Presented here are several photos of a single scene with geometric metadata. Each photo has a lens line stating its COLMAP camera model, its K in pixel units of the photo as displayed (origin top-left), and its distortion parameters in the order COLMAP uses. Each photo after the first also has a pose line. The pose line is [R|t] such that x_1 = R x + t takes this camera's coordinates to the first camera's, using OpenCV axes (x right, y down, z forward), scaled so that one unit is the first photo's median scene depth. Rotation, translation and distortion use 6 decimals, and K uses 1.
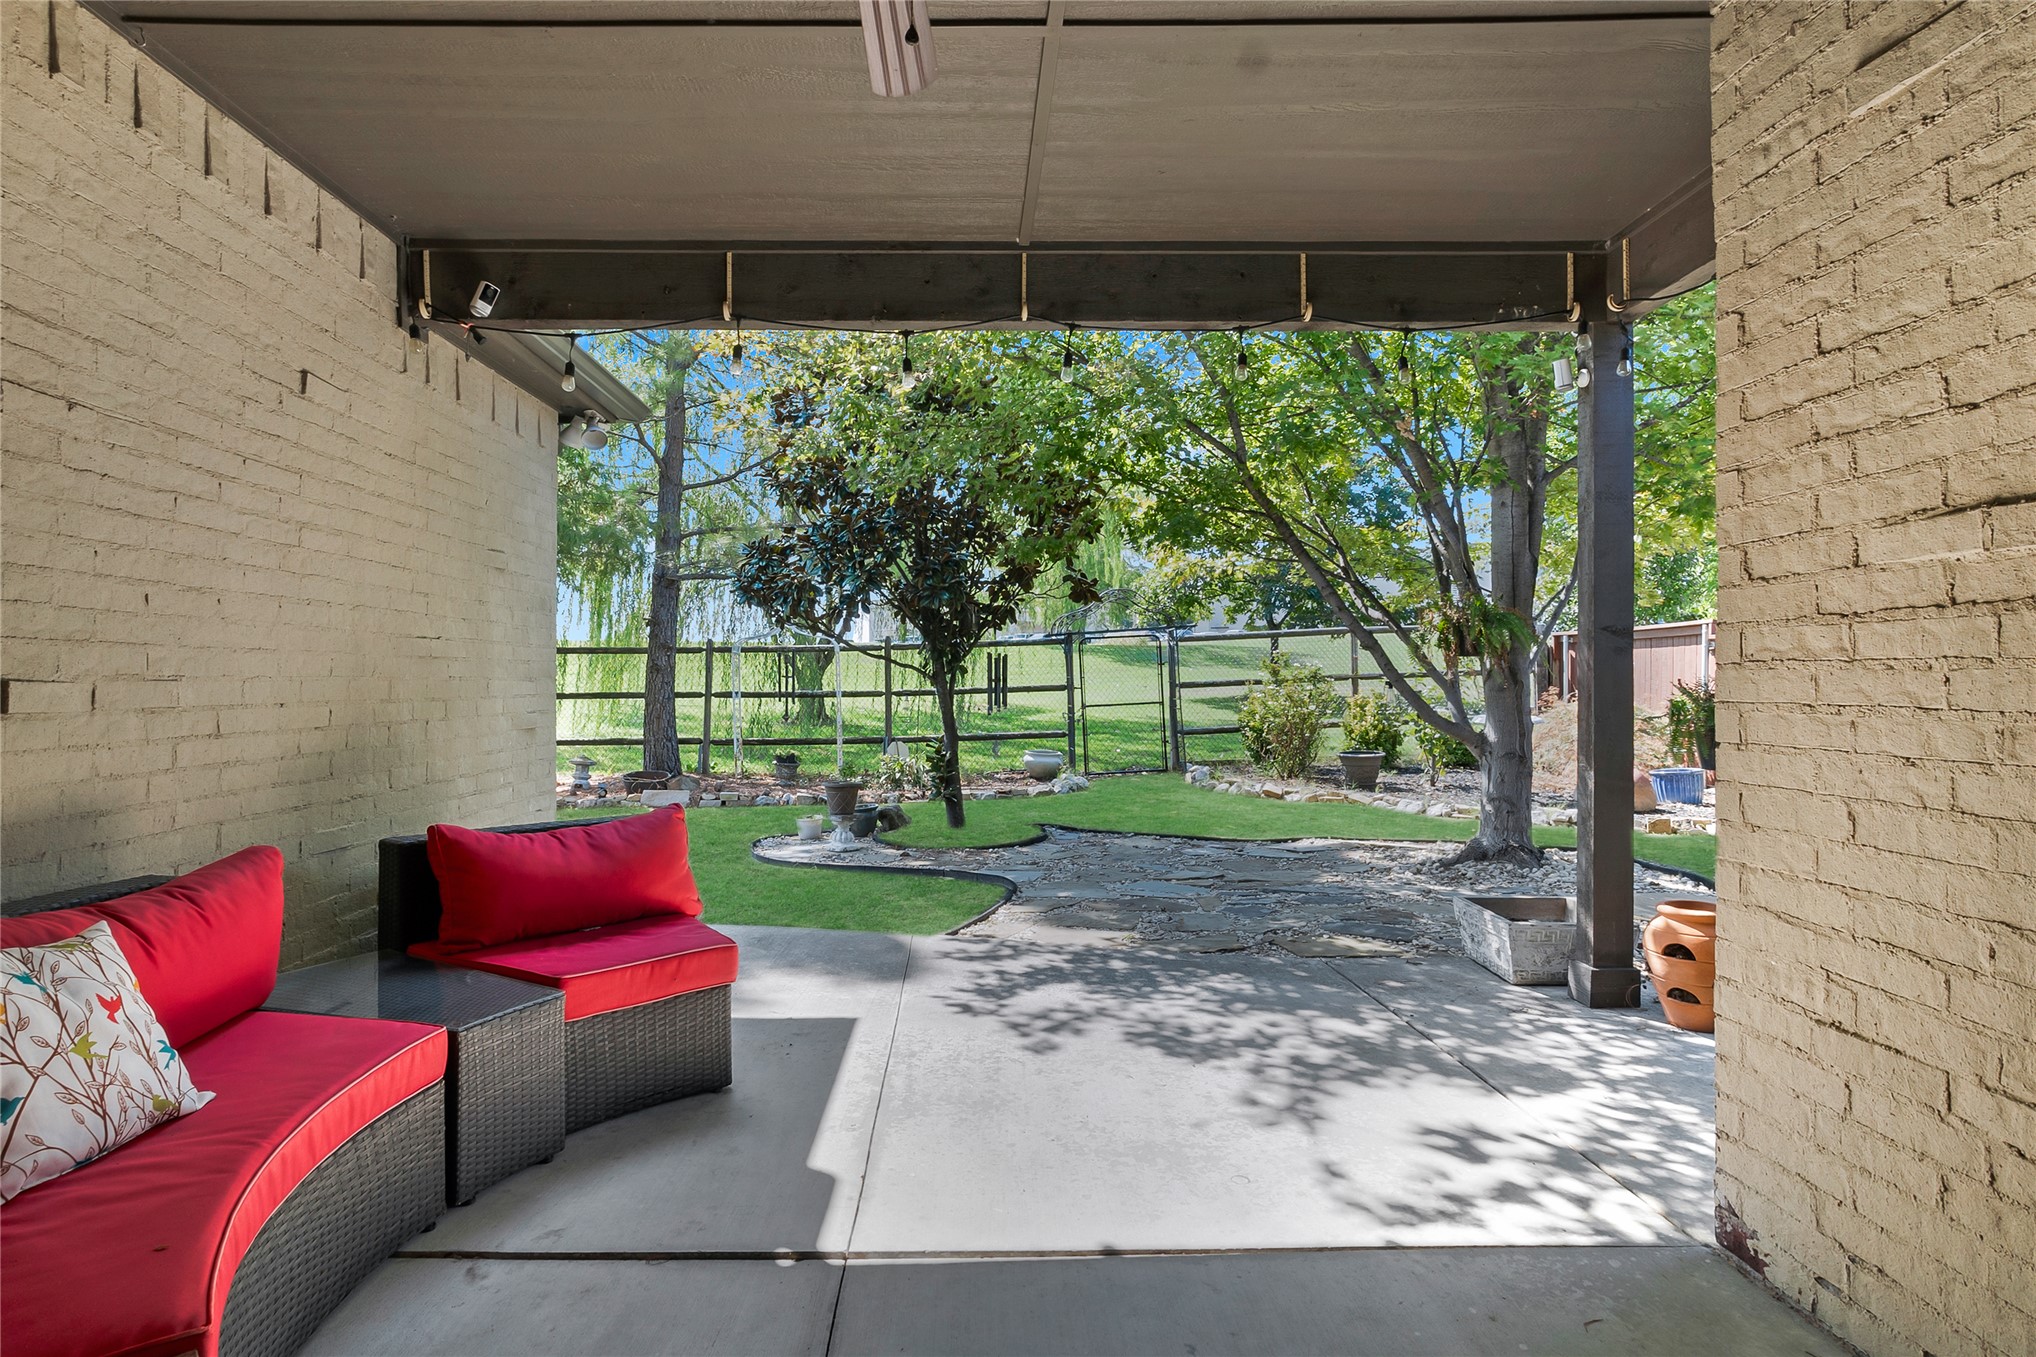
lens RADIAL K [[940.1, 0, 1013.0], [0, 940.1, 672.8], [0, 0, 1]] dist [0.001712, -0.001672]
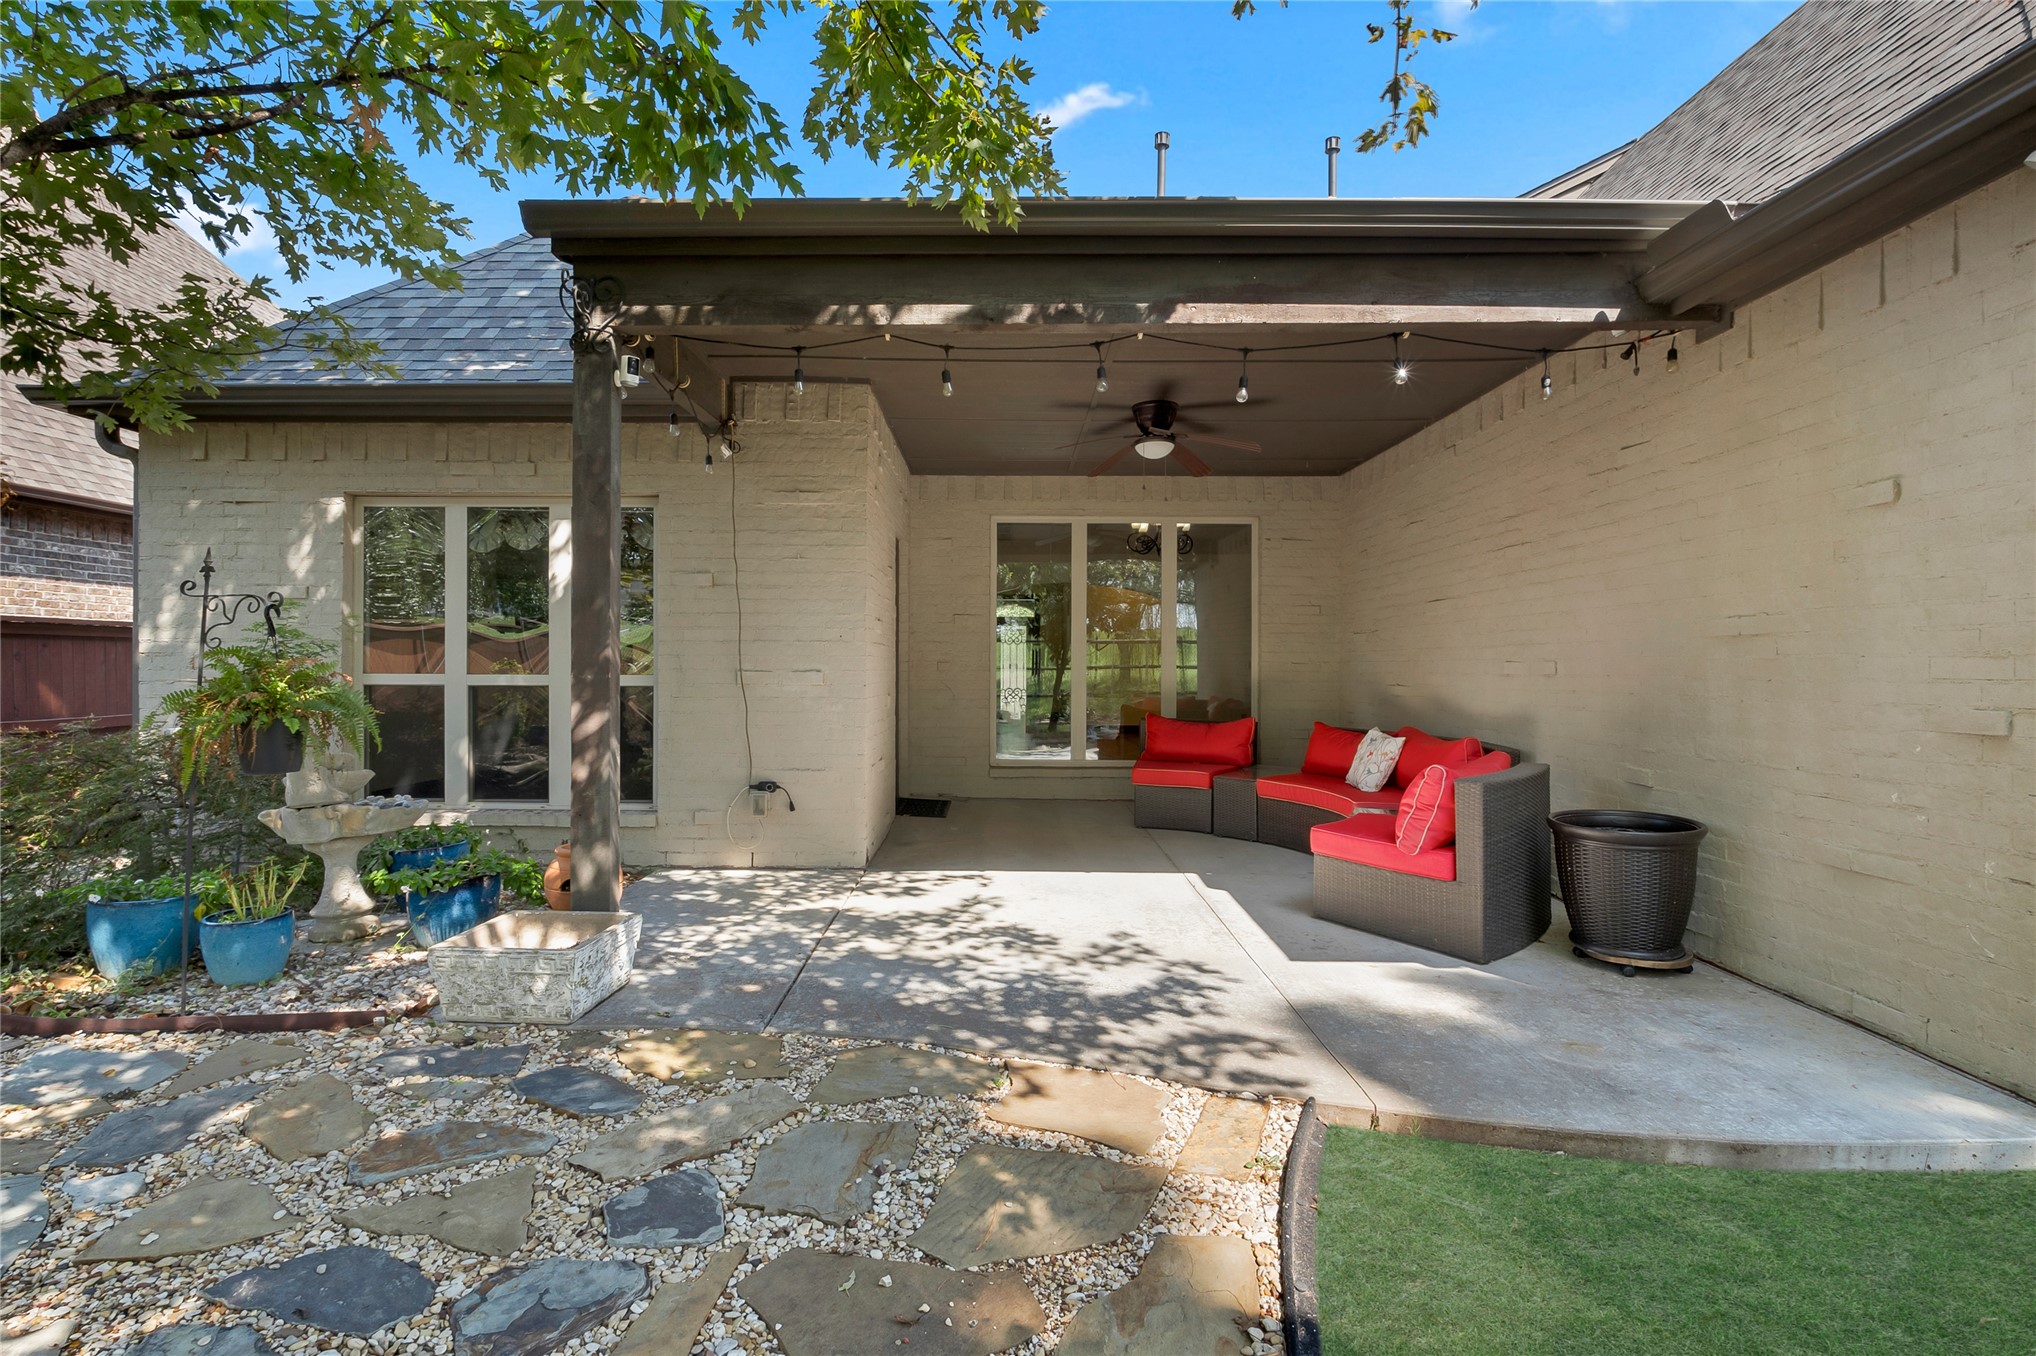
lens RADIAL K [[940.1, 0, 1013.6], [0, 940.1, 670.5], [0, 0, 1]] dist [0.001712, -0.001672]
pose [[-0.999306, -0.000645, 0.037248, 0.112462], [-0.000802, 0.999991, -0.004188, 0.021581], [-0.037245, -0.004215, -0.999297, 1.938895]]
